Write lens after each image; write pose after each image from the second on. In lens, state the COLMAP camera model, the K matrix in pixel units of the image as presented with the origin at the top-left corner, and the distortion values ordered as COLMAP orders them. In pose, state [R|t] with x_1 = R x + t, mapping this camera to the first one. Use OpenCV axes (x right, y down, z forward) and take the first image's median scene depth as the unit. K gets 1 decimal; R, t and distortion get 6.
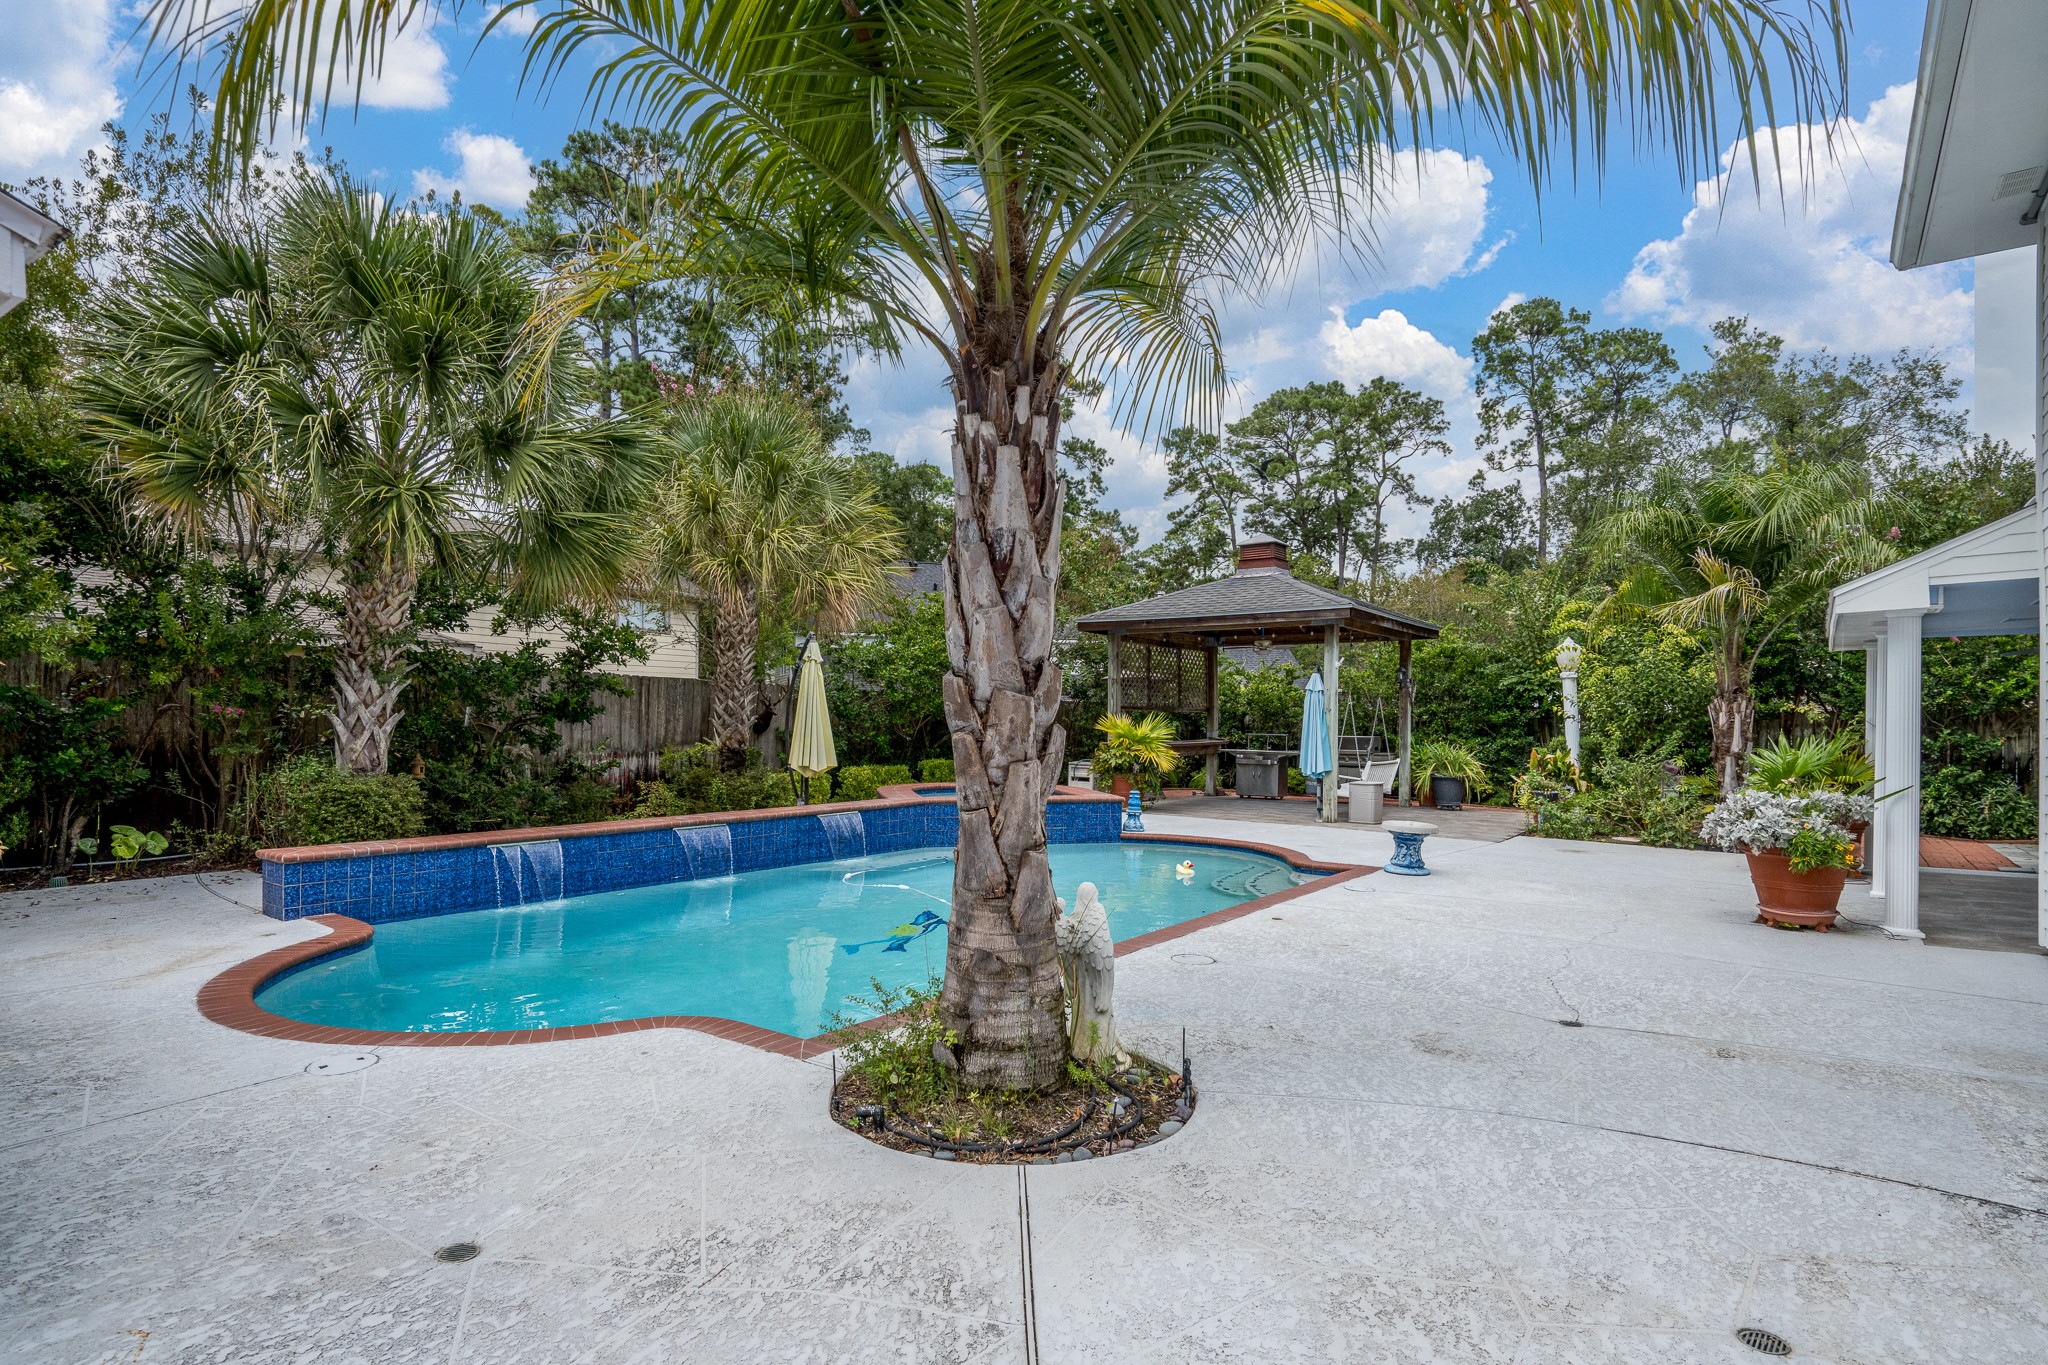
lens RADIAL K [[1188.0, 0, 1024.0], [0, 1188.0, 682.5], [0, 0, 1]] dist [0.001424, 0.000267]
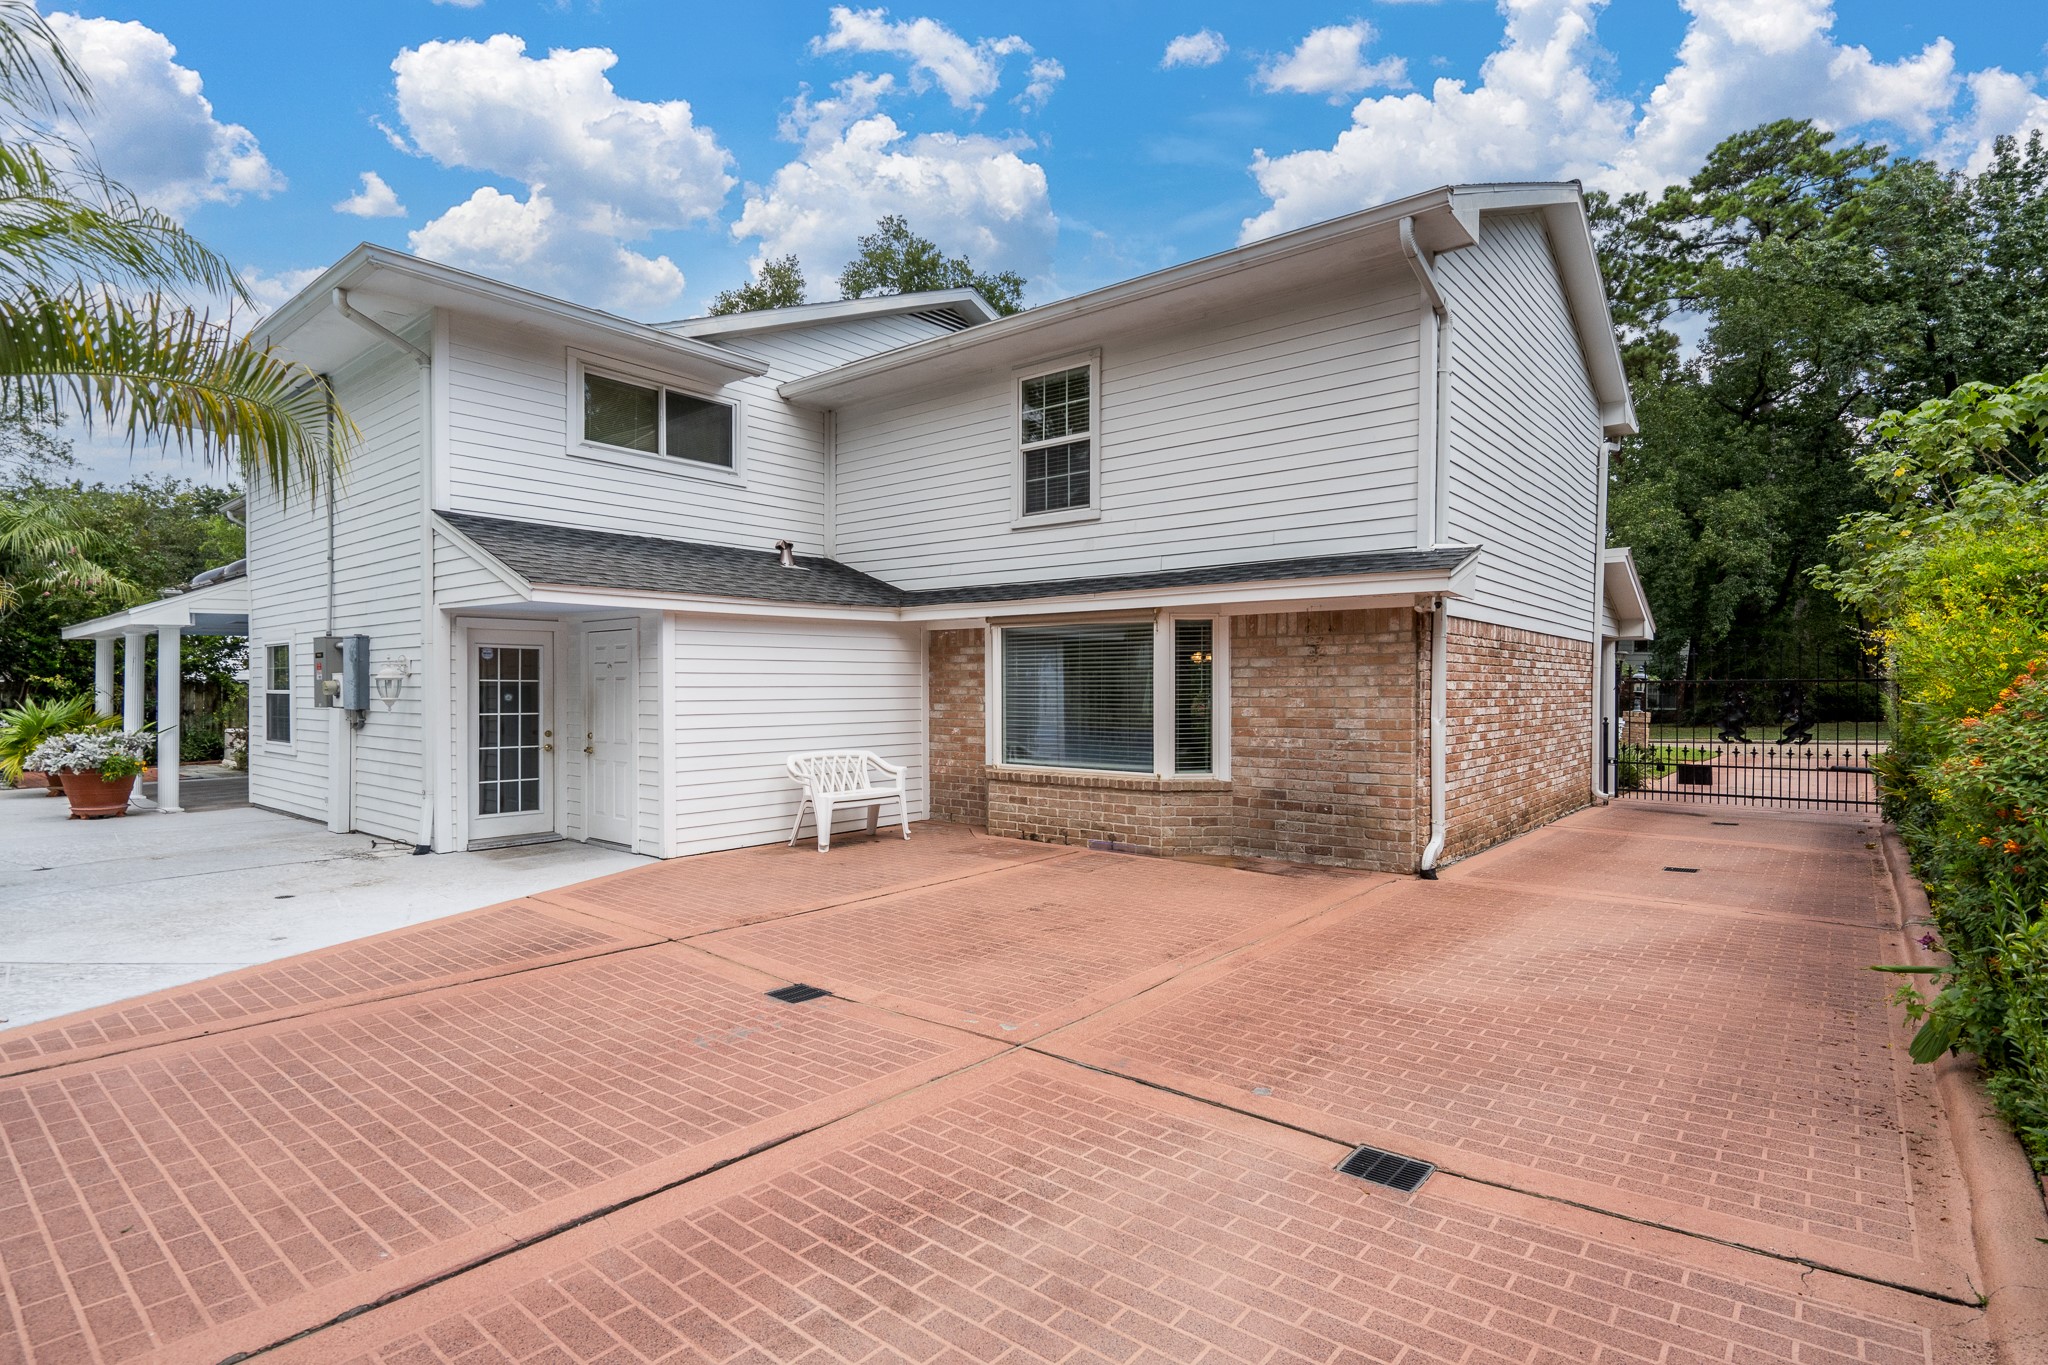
lens RADIAL K [[963.3, 0, 1024.0], [0, 963.3, 682.5], [0, 0, 1]] dist [0.002605, 0.000520]
pose [[0.078070, -0.002316, 0.996945, -0.562218], [-0.029667, 0.999549, 0.004645, -0.020421], [-0.996506, -0.029939, 0.077966, -0.351541]]
